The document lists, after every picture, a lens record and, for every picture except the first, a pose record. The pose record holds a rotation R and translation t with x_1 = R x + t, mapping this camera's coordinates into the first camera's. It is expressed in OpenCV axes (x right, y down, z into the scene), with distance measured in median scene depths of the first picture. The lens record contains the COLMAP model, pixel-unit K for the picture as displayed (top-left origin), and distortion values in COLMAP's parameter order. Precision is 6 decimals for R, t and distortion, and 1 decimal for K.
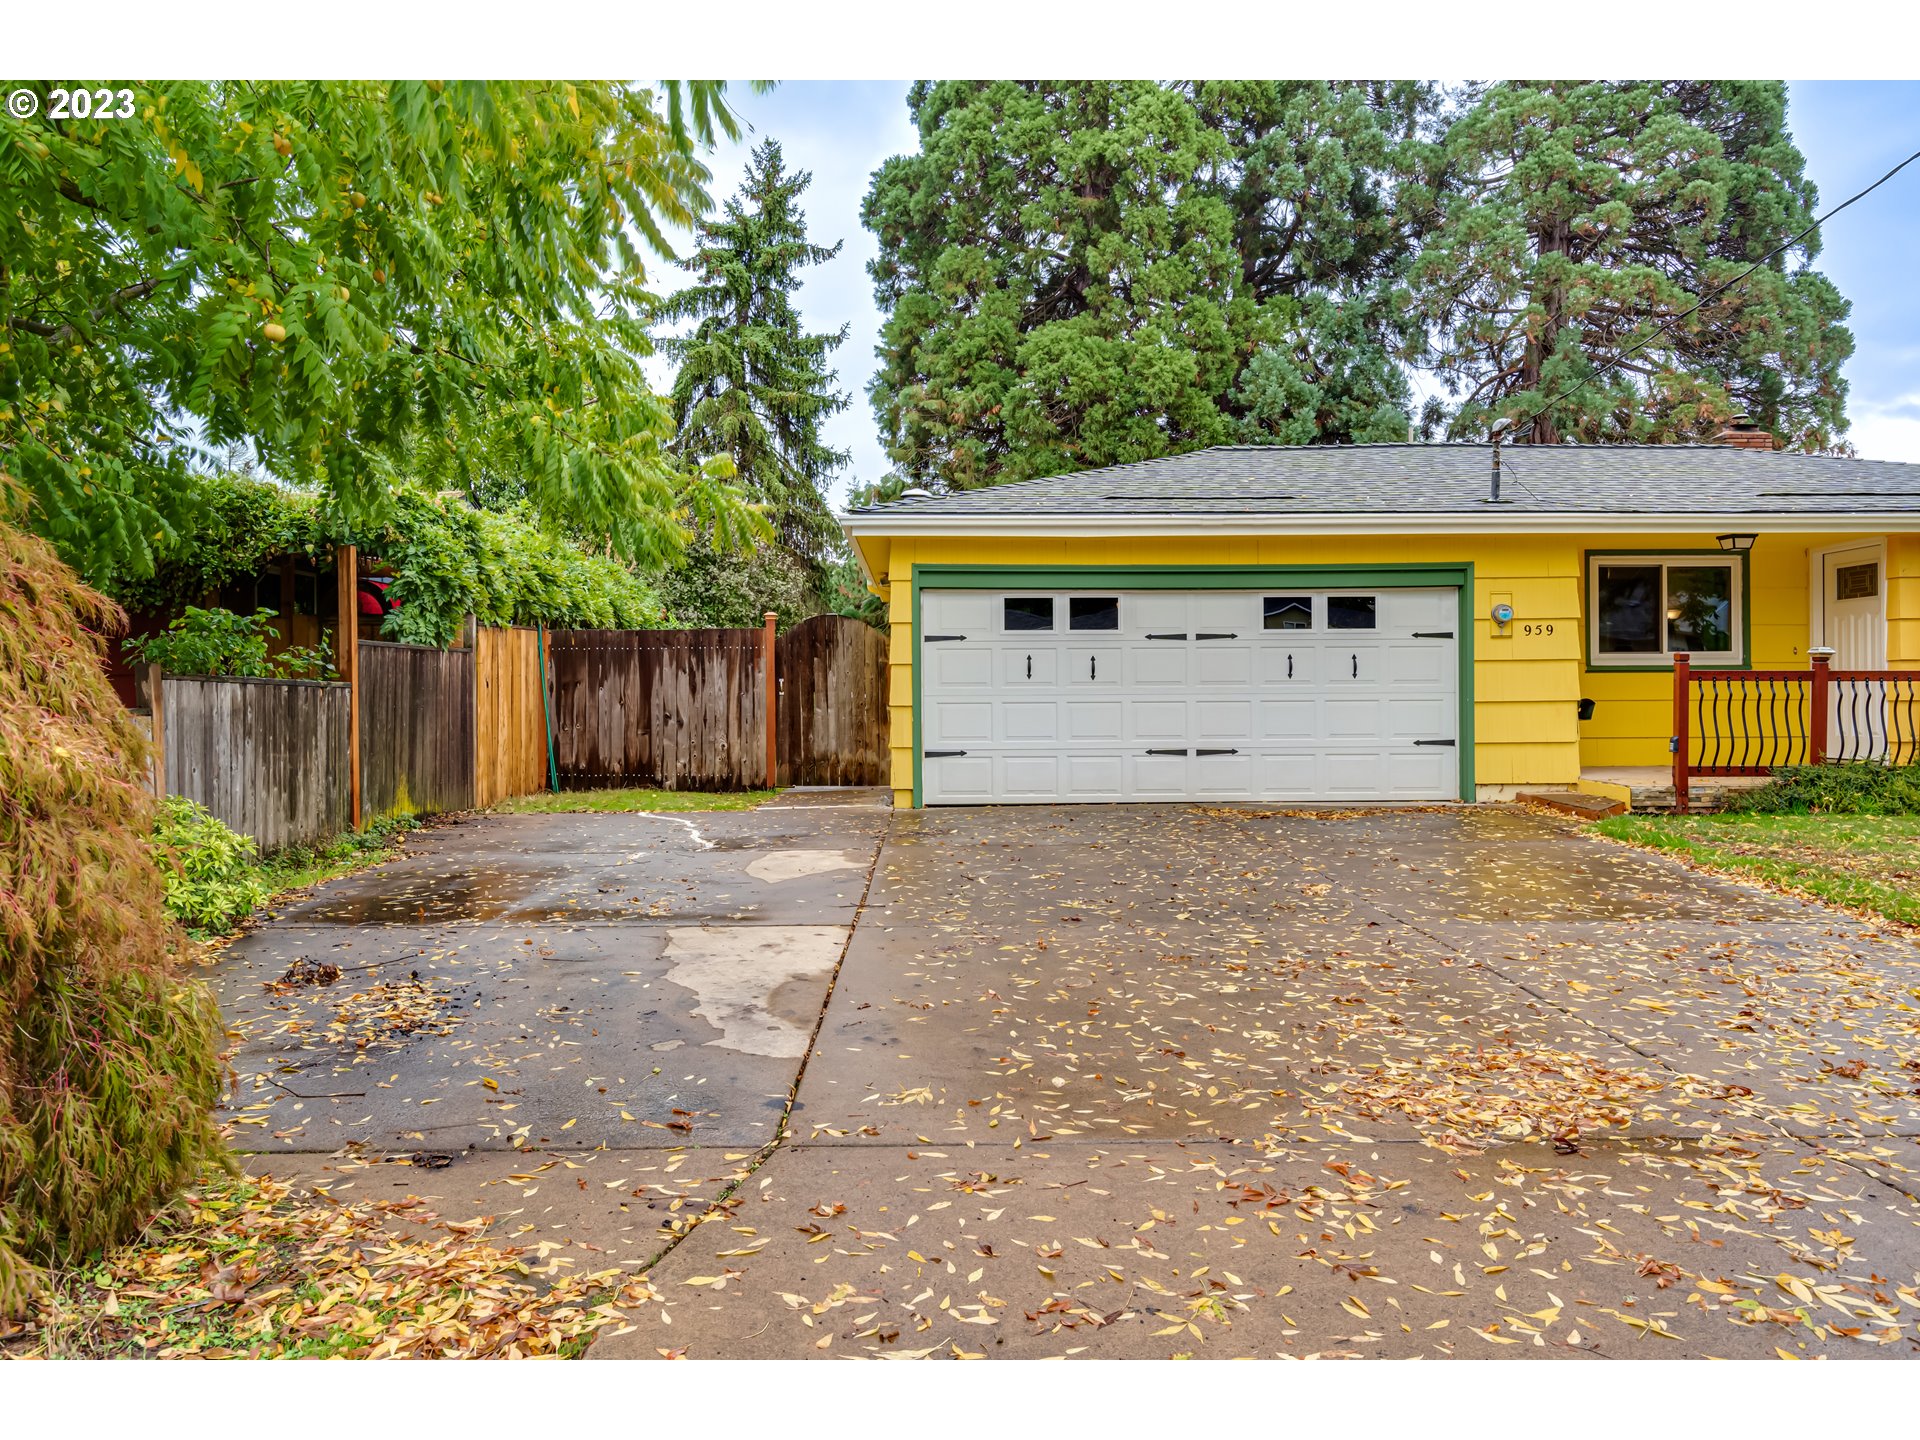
lens RADIAL K [[766.9, 0, 959.1], [0, 766.9, 709.1], [0, 0, 1]] dist [0.000910, -0.000269]
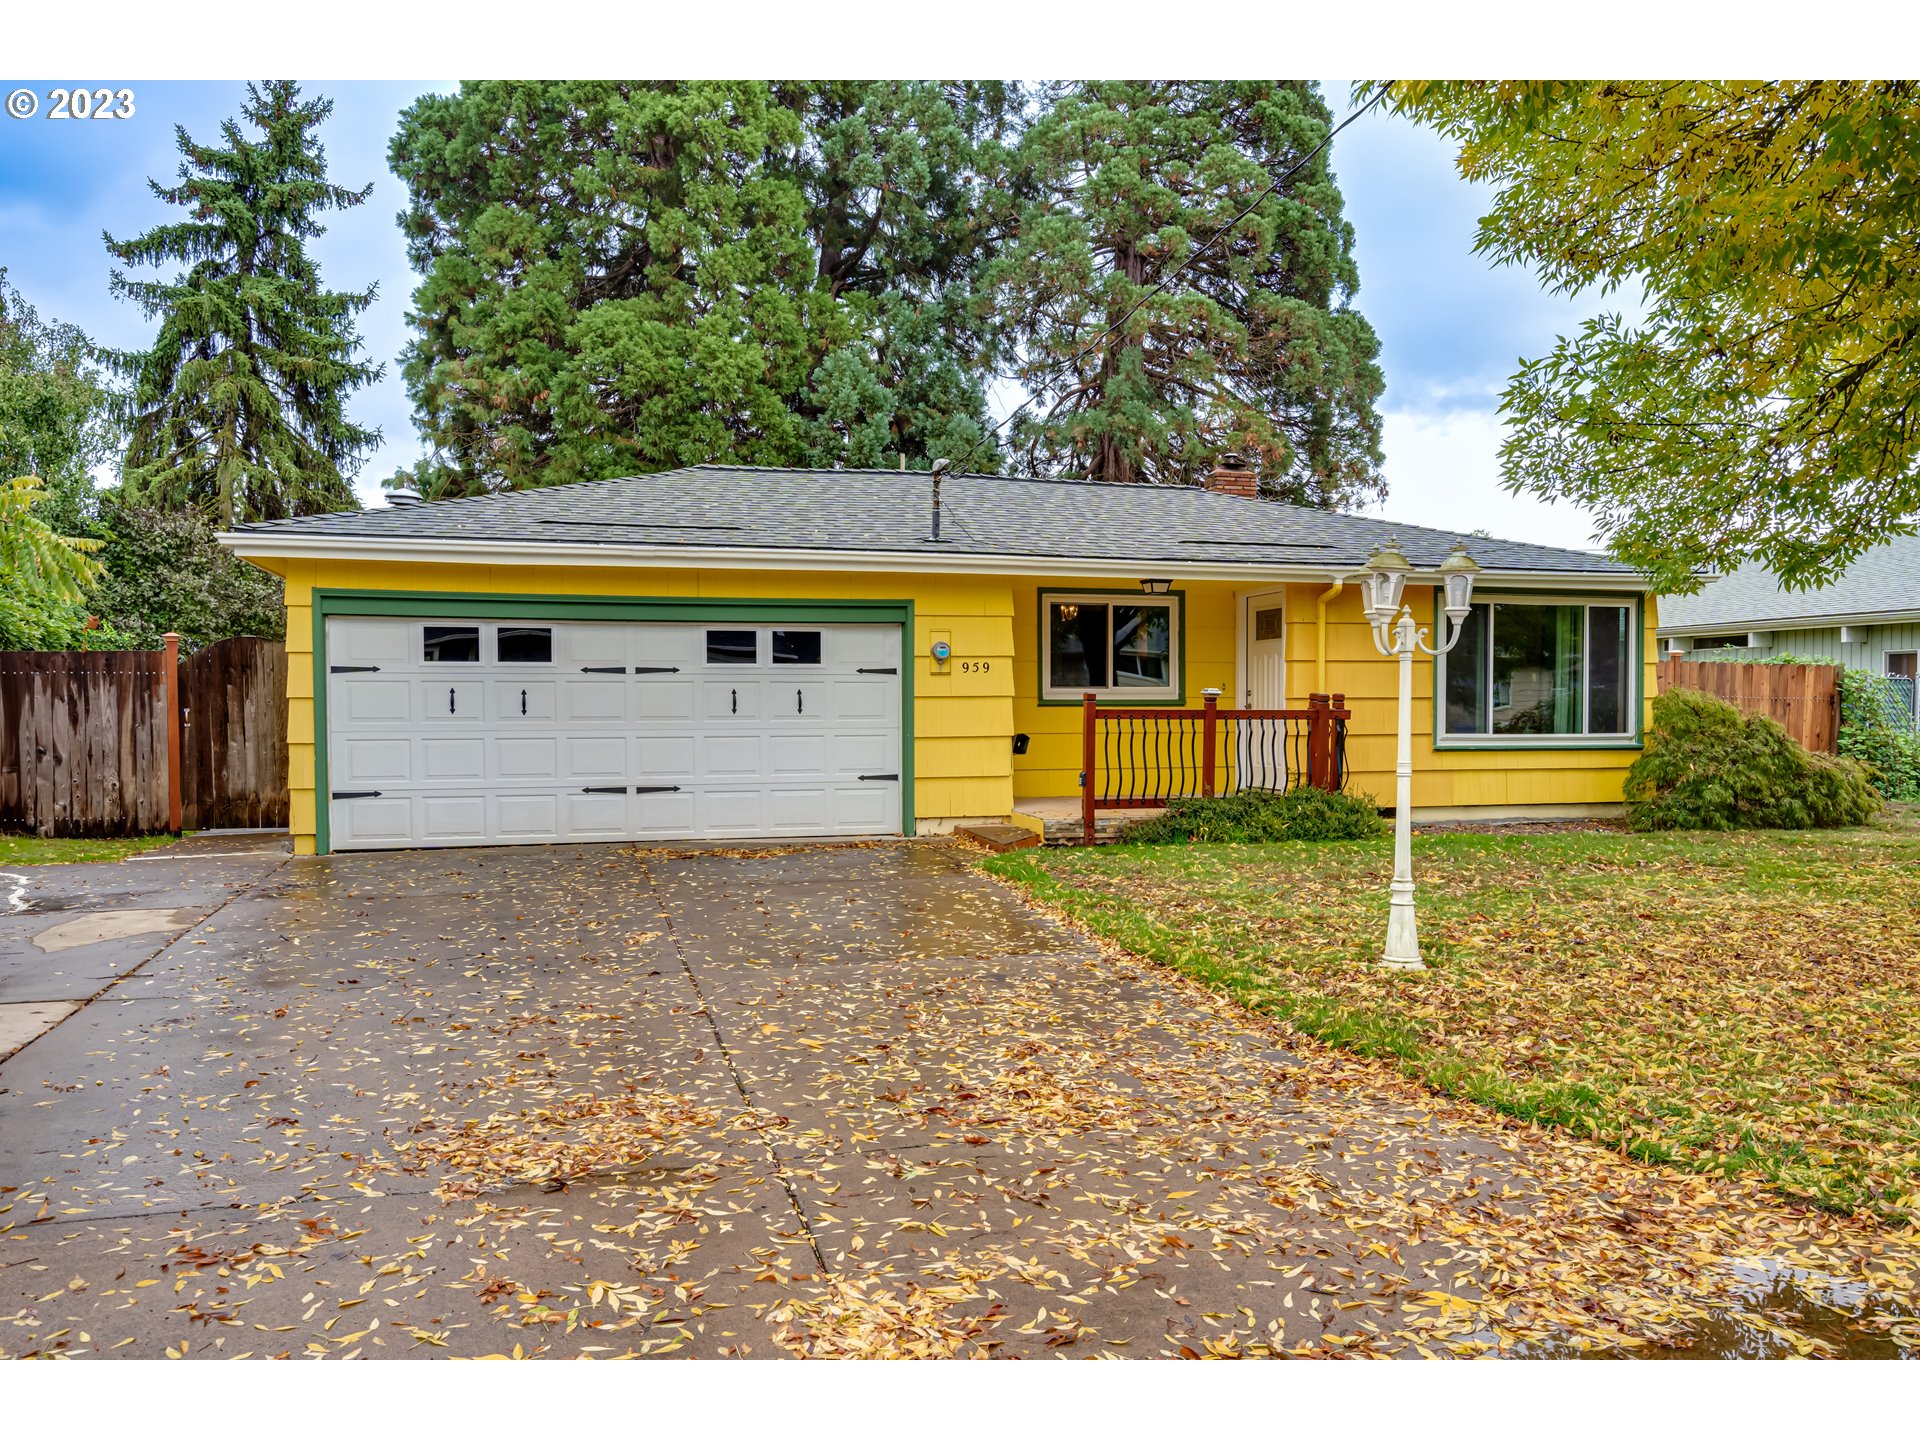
lens RADIAL K [[893.0, 0, 965.0], [0, 893.0, 703.0], [0, 0, 1]] dist [-0.001134, 0.001013]
pose [[0.987187, 0.000914, 0.159568, 0.396546], [-0.004486, 0.999747, 0.022023, -0.058766], [-0.159507, -0.022457, 0.986941, -0.129177]]
